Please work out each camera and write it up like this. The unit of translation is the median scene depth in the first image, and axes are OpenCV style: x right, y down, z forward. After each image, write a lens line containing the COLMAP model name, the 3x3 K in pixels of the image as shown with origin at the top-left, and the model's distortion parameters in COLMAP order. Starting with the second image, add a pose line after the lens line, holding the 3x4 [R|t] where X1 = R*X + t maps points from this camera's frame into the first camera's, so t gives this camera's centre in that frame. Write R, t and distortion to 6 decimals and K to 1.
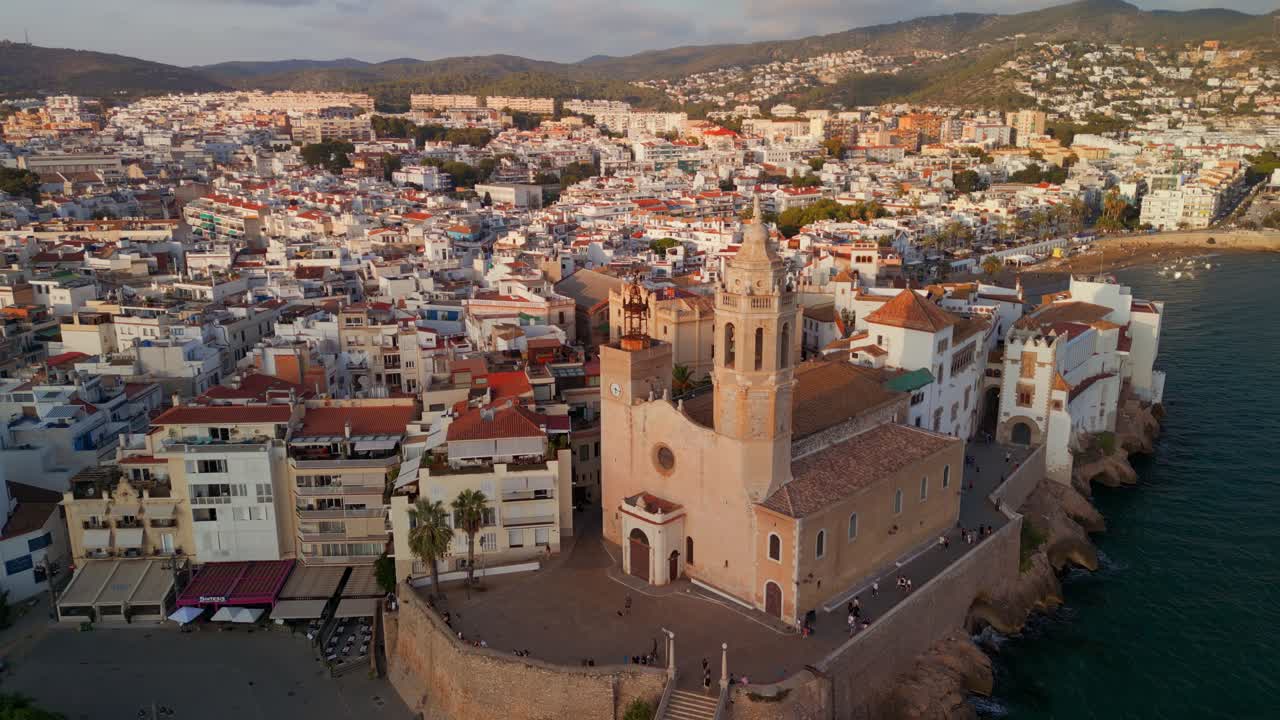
lens RADIAL K [[937.1, 0, 640.0], [0, 937.1, 360.0], [0, 0, 1]] dist [0.000889, -0.007959]
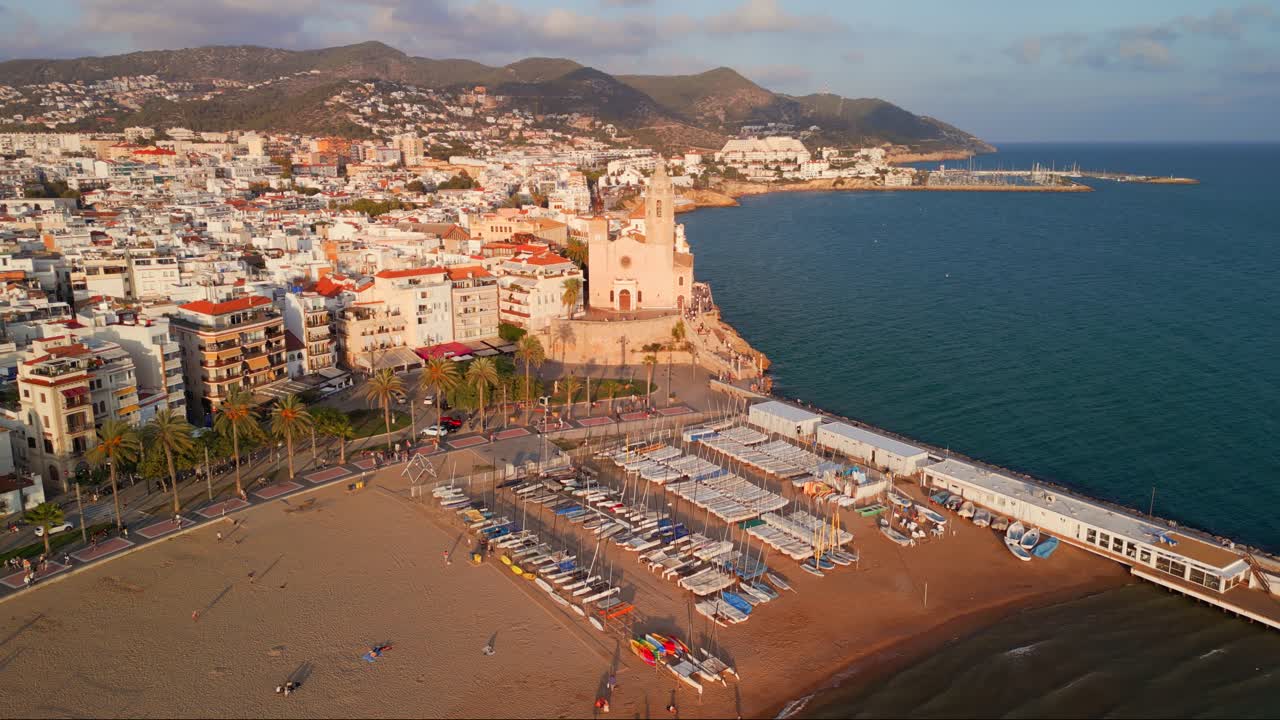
lens RADIAL K [[937.1, 0, 640.0], [0, 937.1, 360.0], [0, 0, 1]] dist [0.000889, -0.007959]
pose [[0.741816, -0.135228, 0.656828, -0.117030], [0.155394, 0.987461, 0.027797, 0.021602], [-0.652351, 0.081447, 0.753528, -0.065037]]
